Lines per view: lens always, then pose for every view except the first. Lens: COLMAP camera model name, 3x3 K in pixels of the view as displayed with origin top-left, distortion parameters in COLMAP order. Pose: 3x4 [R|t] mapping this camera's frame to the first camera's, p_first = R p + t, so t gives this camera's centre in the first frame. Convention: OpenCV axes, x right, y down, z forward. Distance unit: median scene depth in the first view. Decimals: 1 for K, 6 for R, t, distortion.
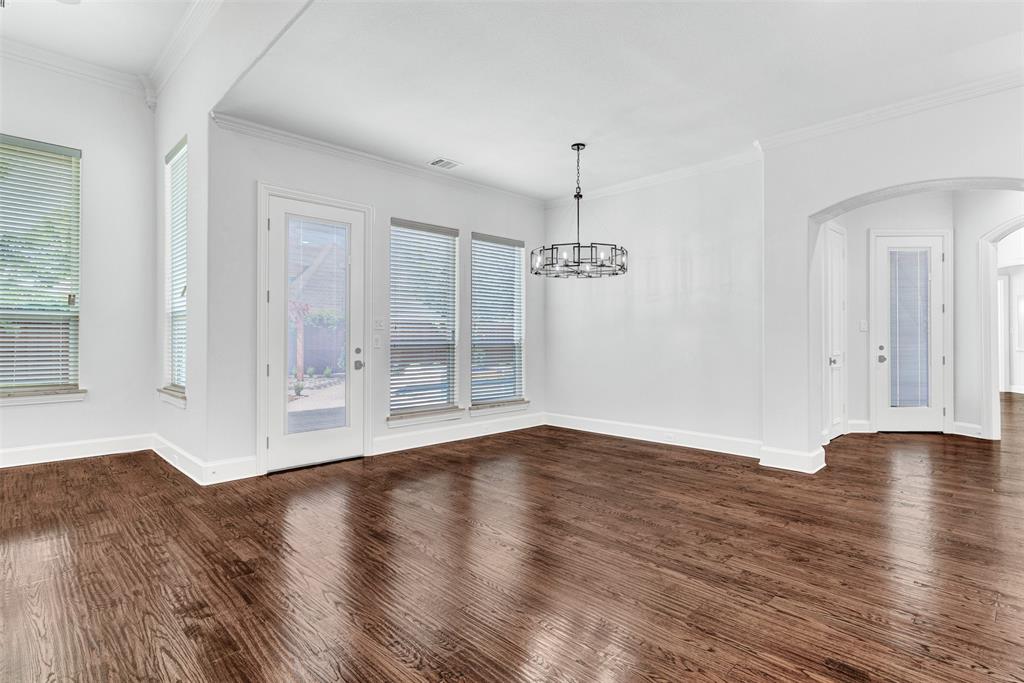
lens RADIAL K [[517.3, 0, 509.4], [0, 517.3, 332.4], [0, 0, 1]] dist [0.001526, 0.001030]
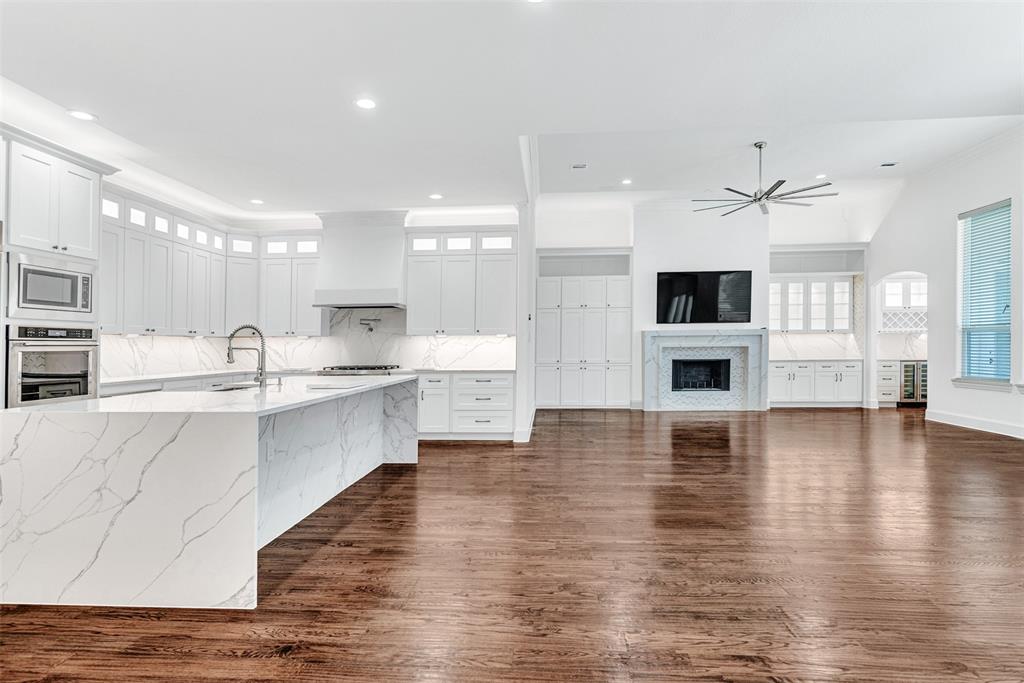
lens RADIAL K [[544.9, 0, 511.1], [0, 544.9, 329.1], [0, 0, 1]] dist [0.005924, 0.001256]
pose [[-0.748480, -0.012209, -0.663045, 1.249103], [0.013738, 0.999330, -0.033909, 0.009343], [0.663015, -0.034490, -0.747811, 1.630394]]
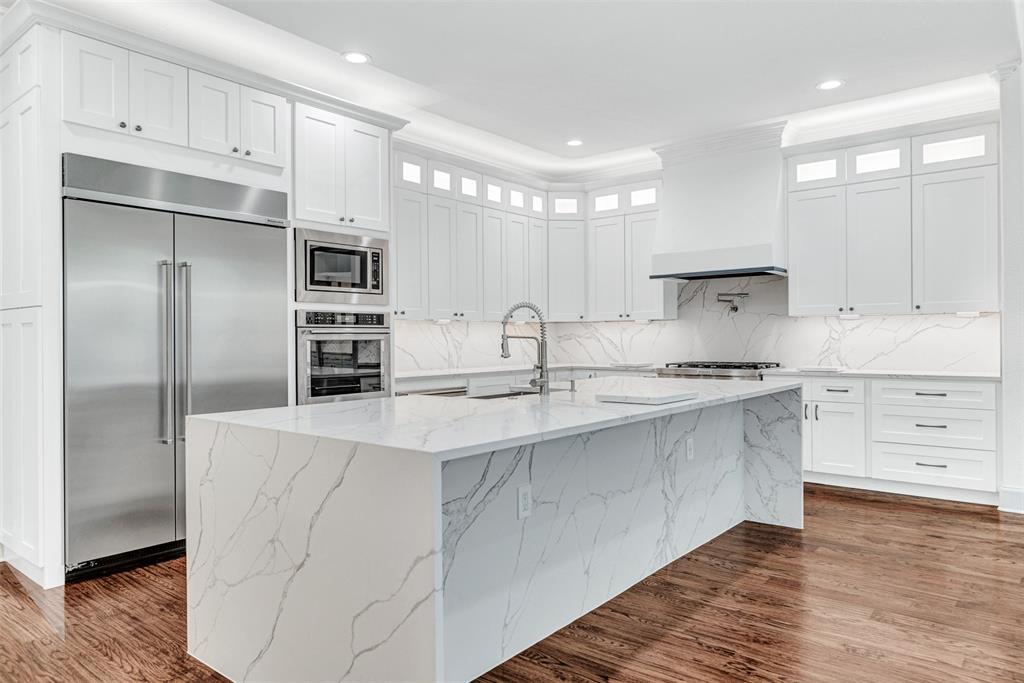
lens RADIAL K [[672.8, 0, 513.8], [0, 672.8, 317.0], [0, 0, 1]] dist [-0.005215, -0.000591]
pose [[-0.993515, 0.008089, -0.113414, 0.969132], [0.012252, 0.999275, -0.036055, 0.009974], [0.113040, -0.037211, -0.992893, 1.298333]]
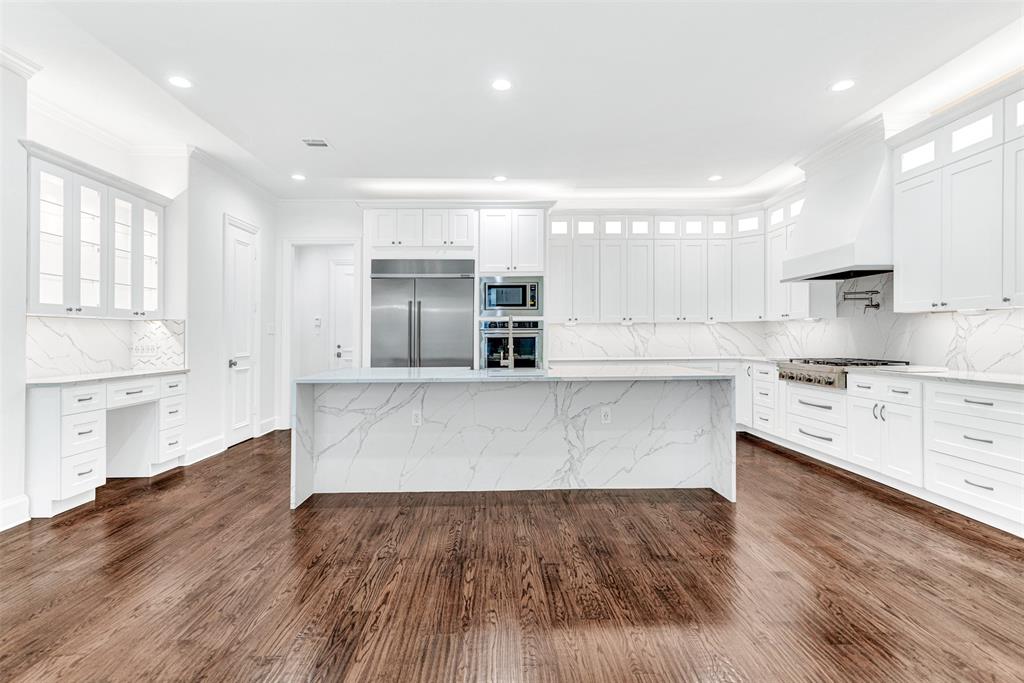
lens RADIAL K [[517.3, 0, 509.4], [0, 517.3, 332.4], [0, 0, 1]] dist [0.001526, 0.001030]
pose [[-0.729682, 0.013994, 0.683644, -0.291988], [0.006421, 0.999887, -0.013614, 0.012265], [-0.683757, -0.005544, -0.729689, 1.248110]]
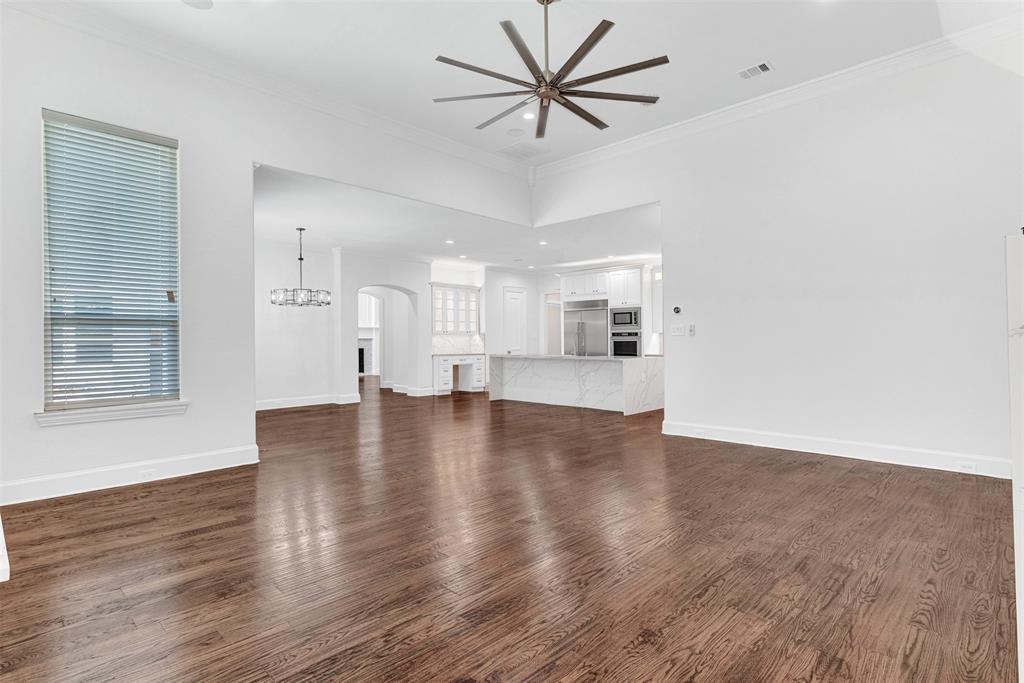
lens RADIAL K [[519.8, 0, 511.4], [0, 519.8, 349.8], [0, 0, 1]] dist [0.002490, 0.000419]
pose [[-0.026867, -0.012700, 0.999558, -2.737511], [-0.000068, 0.999919, 0.012703, 0.019341], [-0.999639, 0.000273, -0.026865, 0.623284]]
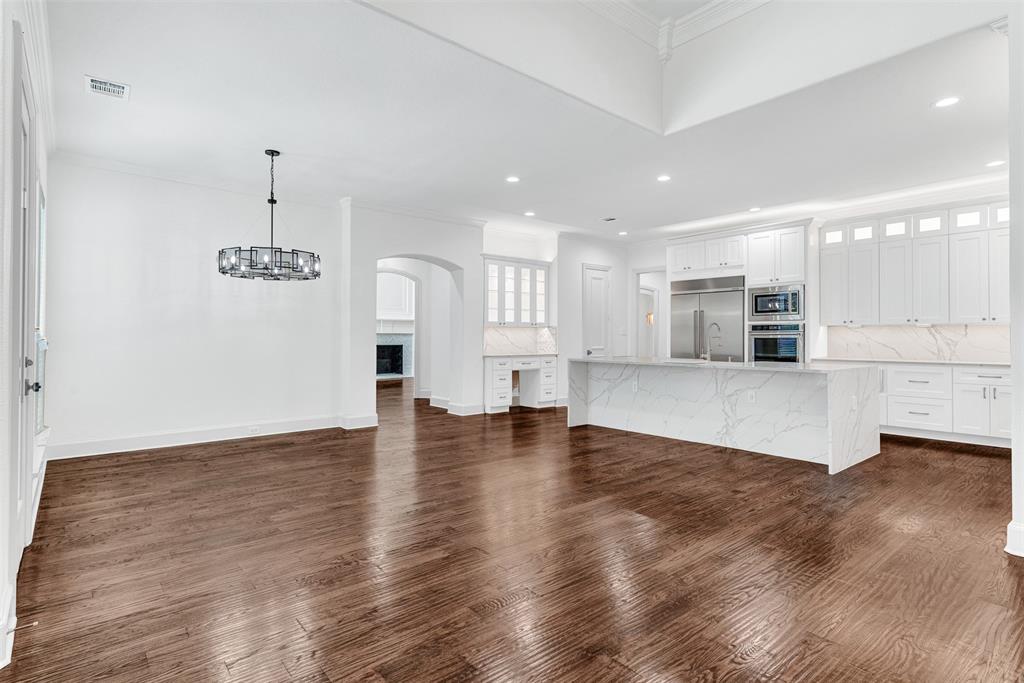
lens RADIAL K [[517.3, 0, 509.4], [0, 517.3, 332.4], [0, 0, 1]] dist [0.001526, 0.001030]
pose [[0.073813, 0.012112, 0.997199, -1.477739], [-0.005689, 0.999915, -0.011724, 0.012252], [-0.997256, -0.004807, 0.073875, 0.783096]]
